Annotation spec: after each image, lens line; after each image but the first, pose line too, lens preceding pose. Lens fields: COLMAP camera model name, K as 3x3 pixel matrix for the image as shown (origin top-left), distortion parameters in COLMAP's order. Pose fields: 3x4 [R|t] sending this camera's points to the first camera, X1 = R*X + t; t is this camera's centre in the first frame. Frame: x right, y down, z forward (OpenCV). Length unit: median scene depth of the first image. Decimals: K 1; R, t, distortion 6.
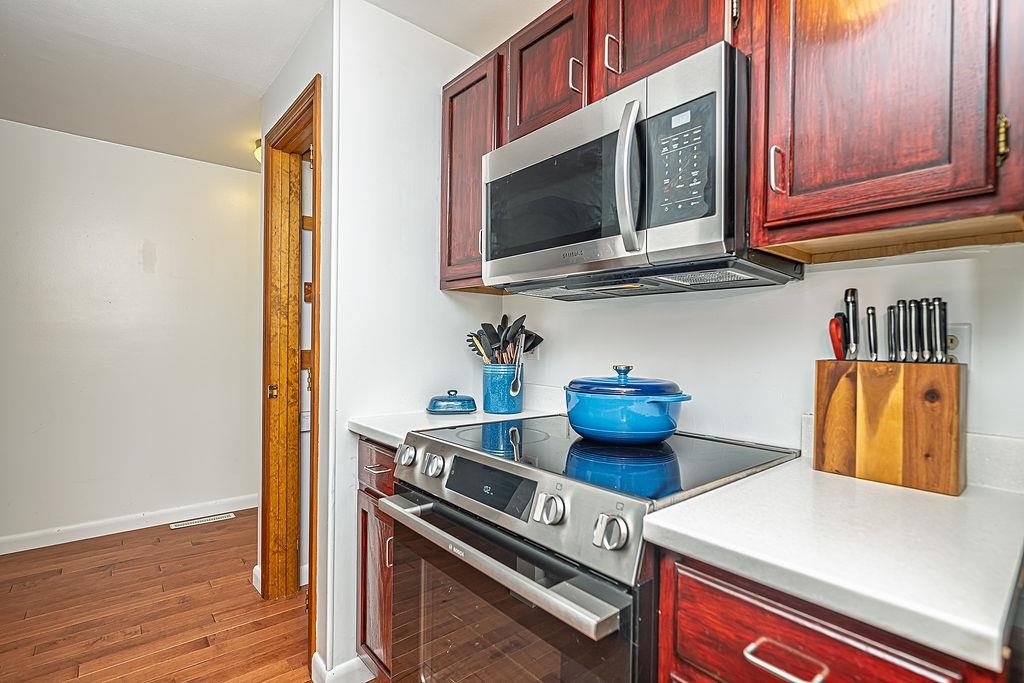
lens RADIAL K [[492.4, 0, 512.0], [0, 492.4, 341.5], [0, 0, 1]] dist [-0.003956, -0.000695]
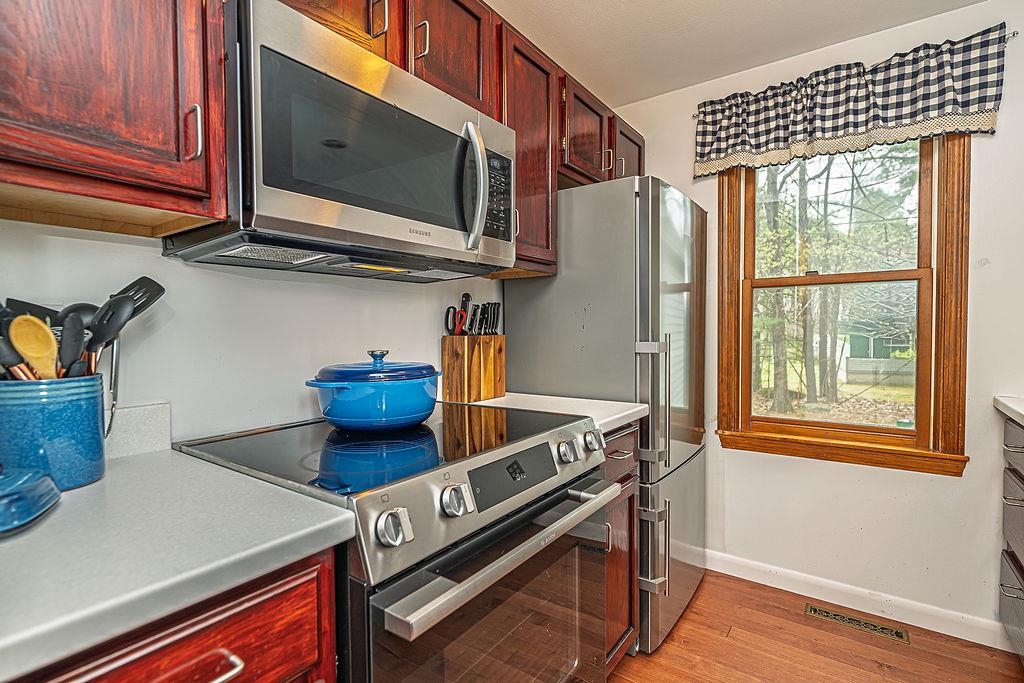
lens RADIAL K [[492.4, 0, 512.0], [0, 492.4, 341.5], [0, 0, 1]] dist [-0.003956, -0.000695]
pose [[-0.243193, -0.038409, 0.969217, -1.010105], [0.005904, 0.999139, 0.041076, -0.008944], [-0.969960, 0.015711, -0.242757, 1.277889]]
